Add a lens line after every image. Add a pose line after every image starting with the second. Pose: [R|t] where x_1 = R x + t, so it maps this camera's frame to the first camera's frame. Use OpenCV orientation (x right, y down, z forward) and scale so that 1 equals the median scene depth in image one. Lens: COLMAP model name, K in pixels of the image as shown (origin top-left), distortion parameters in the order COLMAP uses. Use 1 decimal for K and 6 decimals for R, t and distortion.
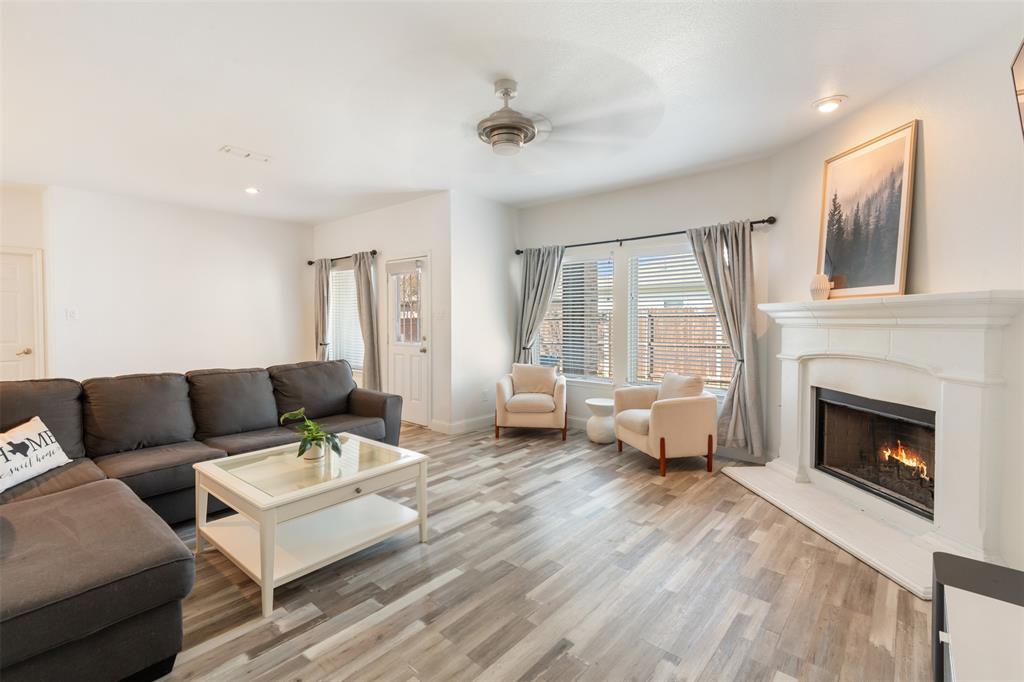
lens RADIAL K [[461.7, 0, 508.7], [0, 461.7, 315.2], [0, 0, 1]] dist [0.001932, 0.000217]
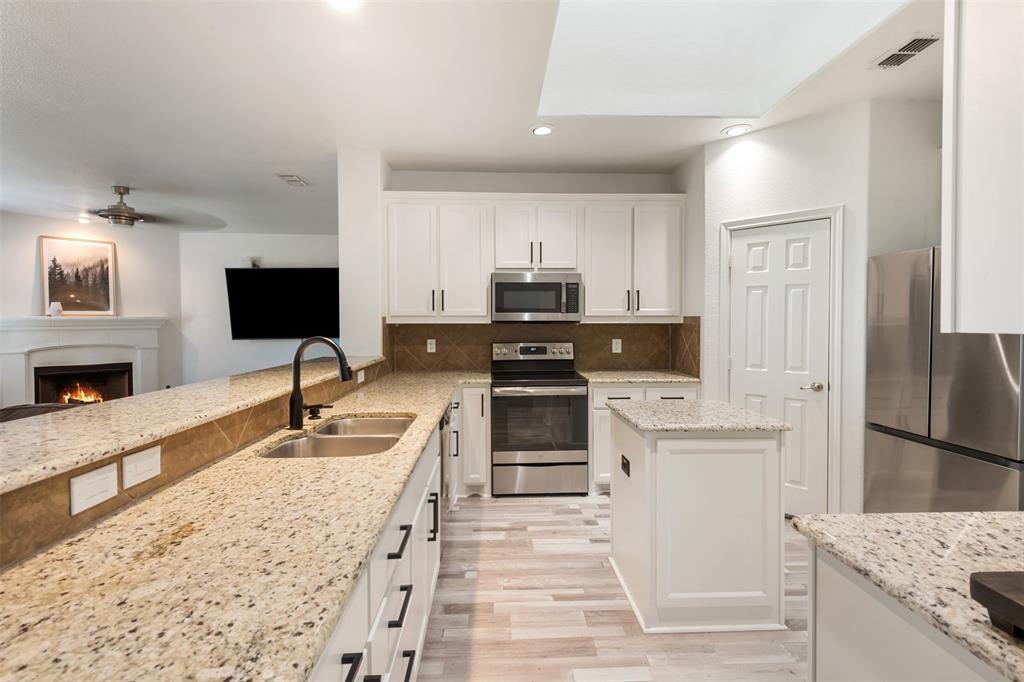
lens RADIAL K [[460.5, 0, 513.2], [0, 460.5, 331.0], [0, 0, 1]] dist [0.002025, 0.000326]
pose [[-0.695042, -0.012857, 0.718854, -1.716090], [-0.001481, 0.999864, 0.016451, -0.008375], [-0.718968, 0.010369, -0.694966, 0.904646]]
